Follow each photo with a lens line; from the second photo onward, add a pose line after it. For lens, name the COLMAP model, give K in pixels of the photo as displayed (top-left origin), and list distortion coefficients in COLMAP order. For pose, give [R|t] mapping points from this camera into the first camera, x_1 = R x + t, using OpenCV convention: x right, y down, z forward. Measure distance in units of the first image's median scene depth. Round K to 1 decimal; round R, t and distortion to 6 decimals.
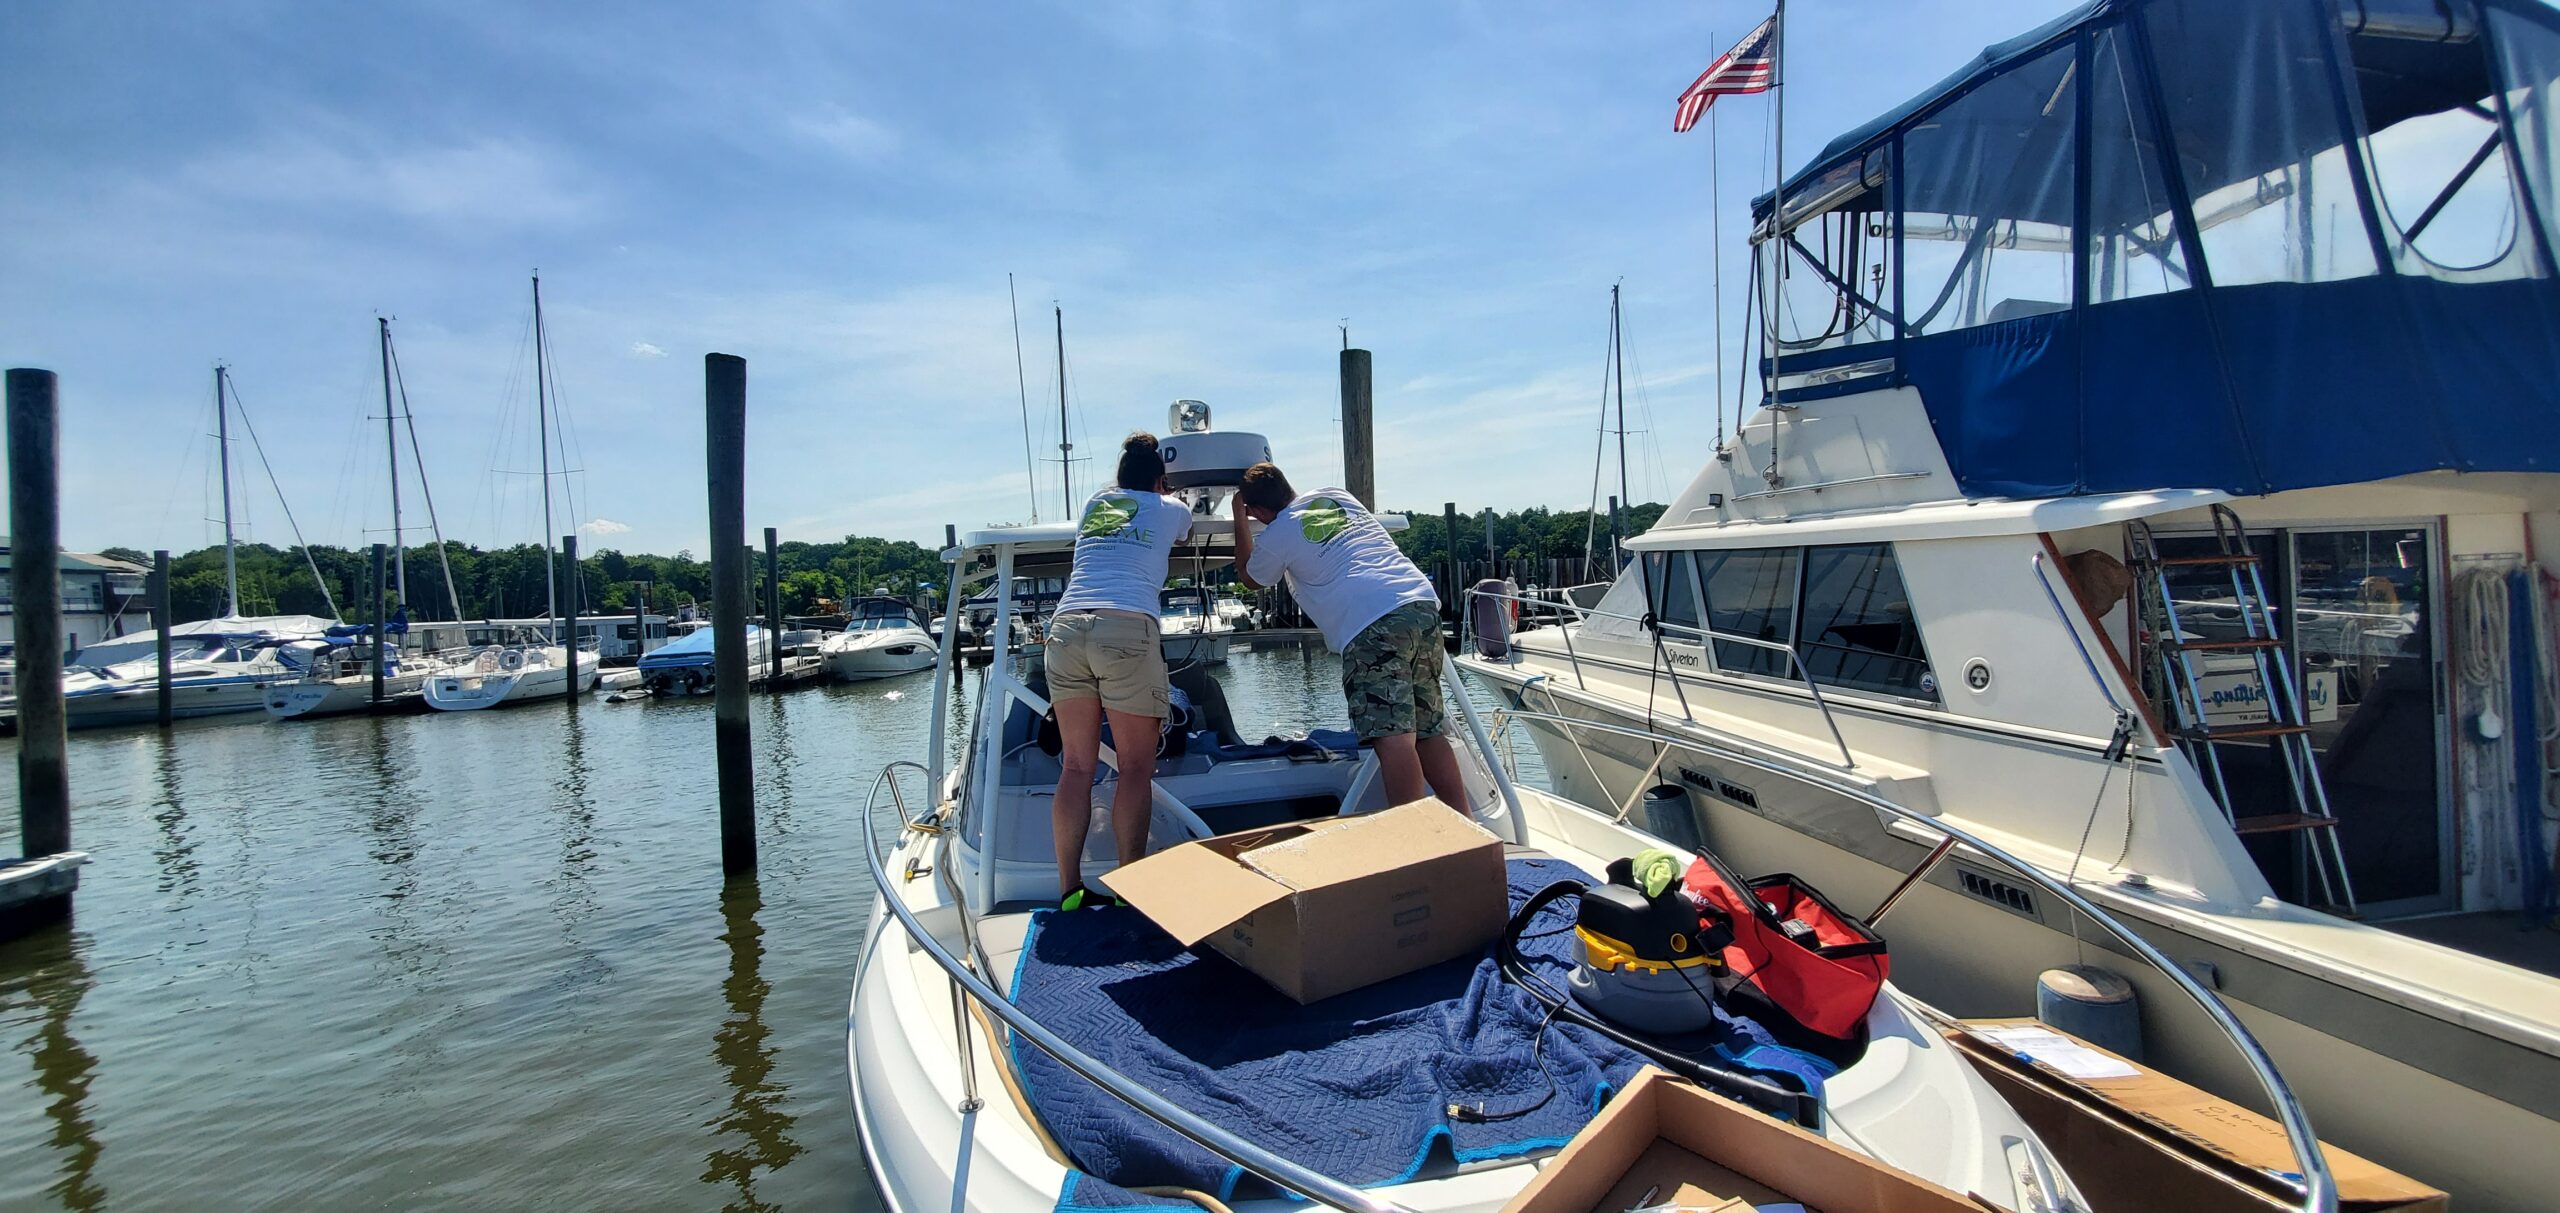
lens RADIAL K [[977.4, 0, 1281.6], [0, 977.4, 601.2], [0, 0, 1]] dist [-0.000896, -0.009546]
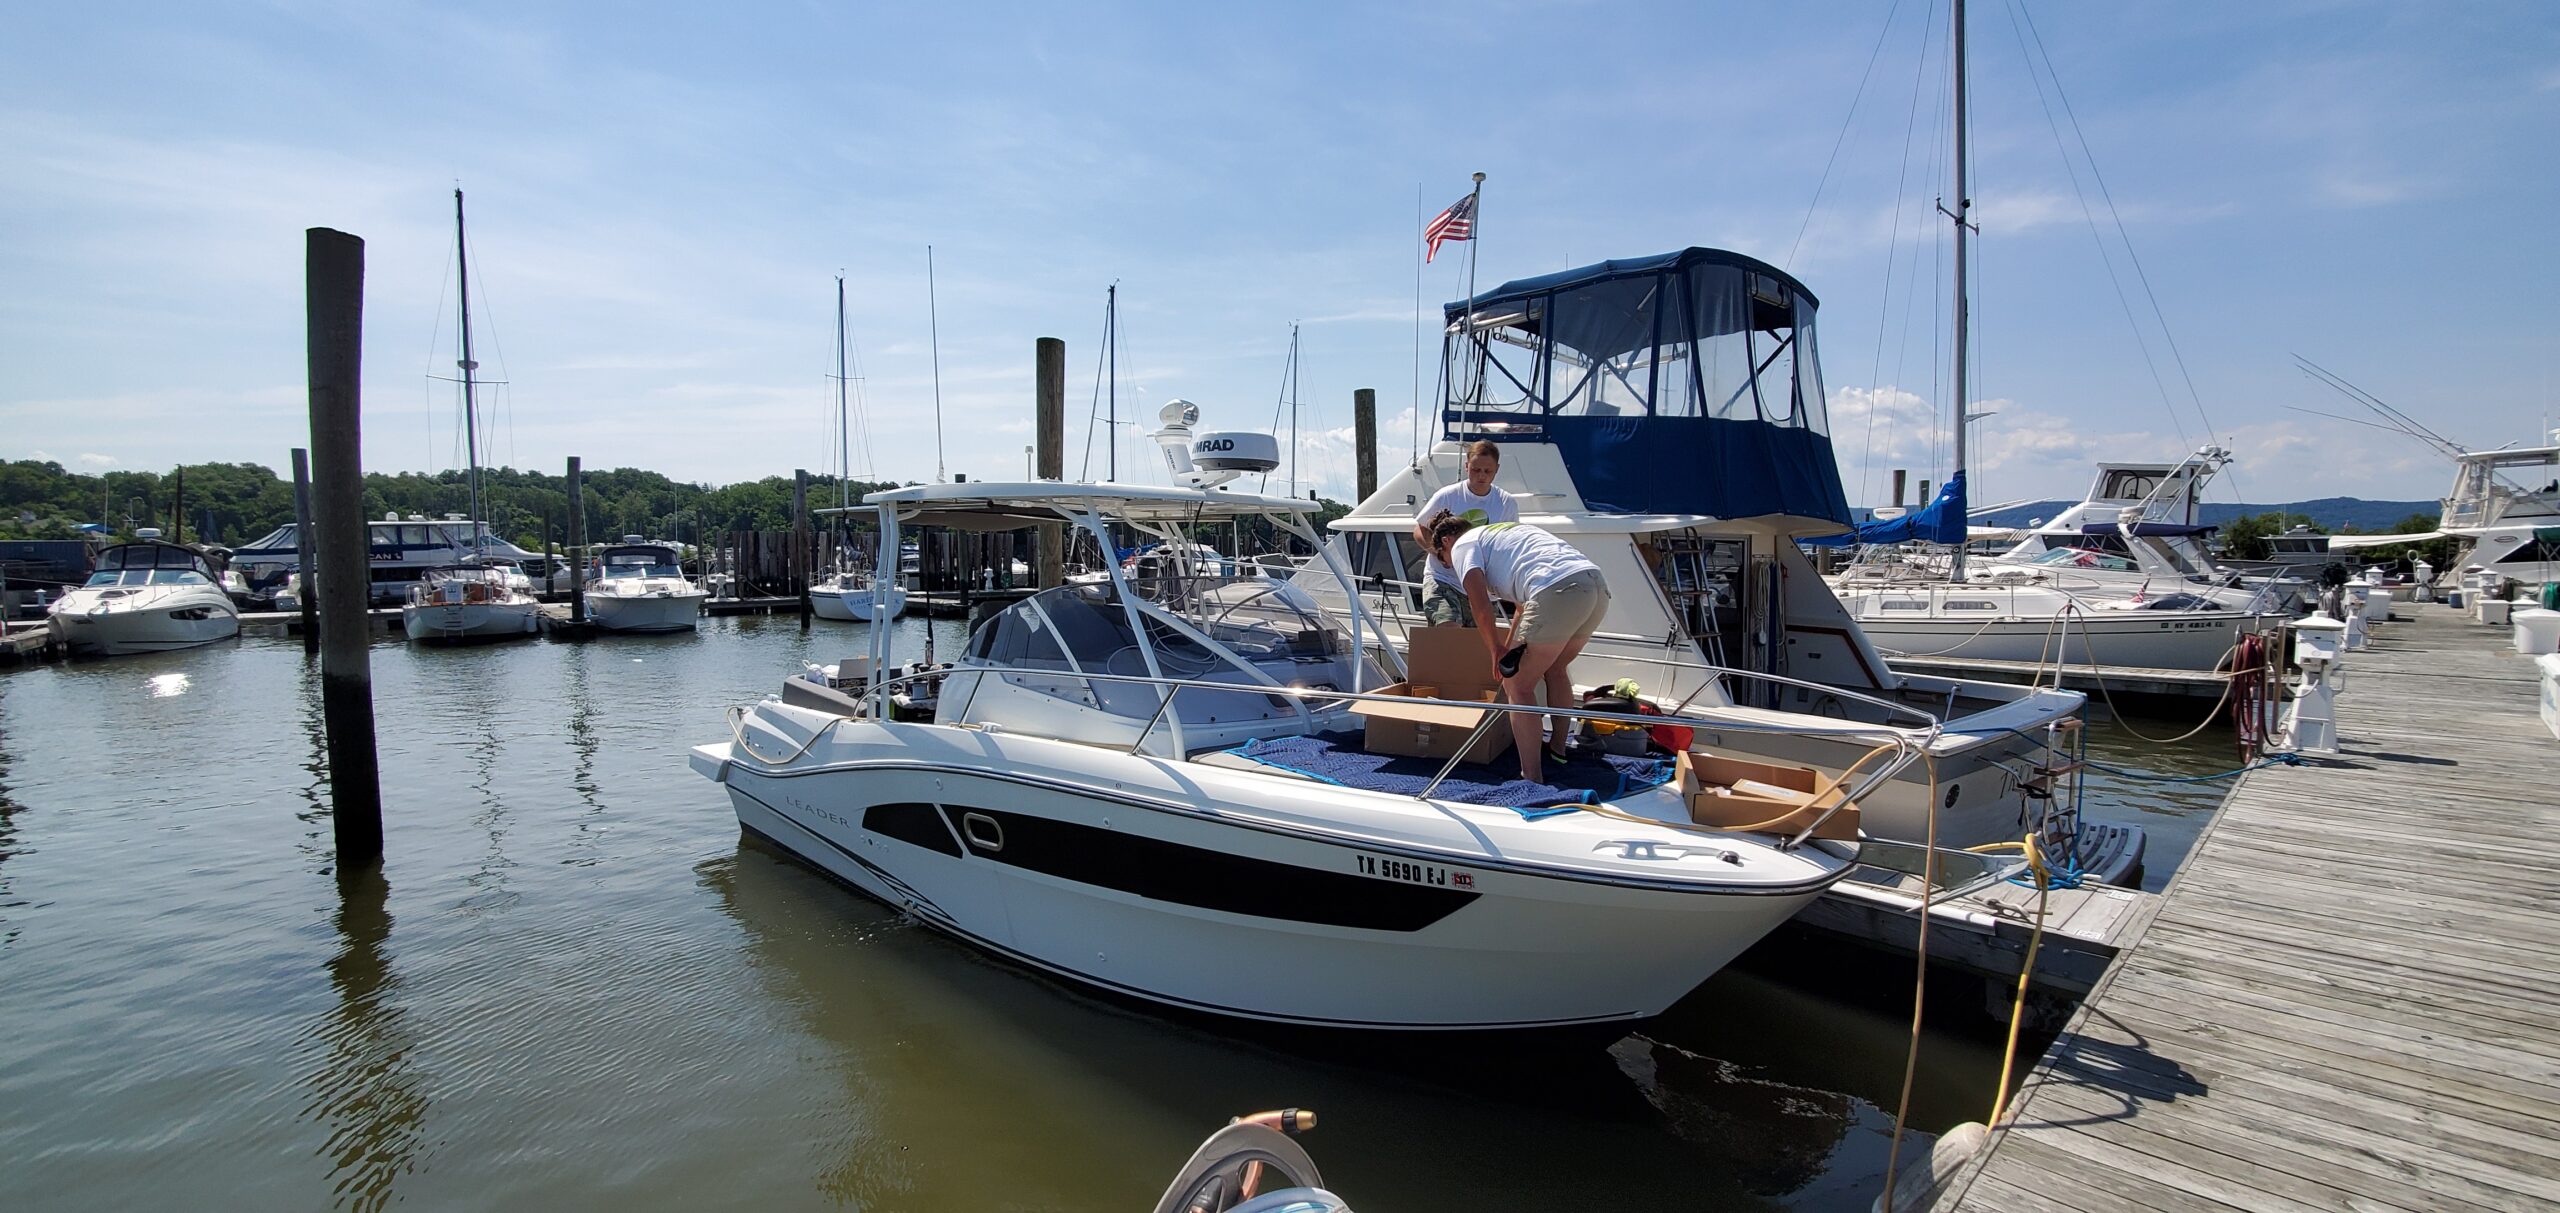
lens RADIAL K [[946.7, 0, 1274.3], [0, 946.7, 617.5], [0, 0, 1]] dist [0.001229, -0.011086]
pose [[0.855831, 0.006130, 0.517219, -0.503965], [-0.029427, 0.998887, 0.036852, 0.029969], [-0.516418, -0.046759, 0.855059, -0.149780]]
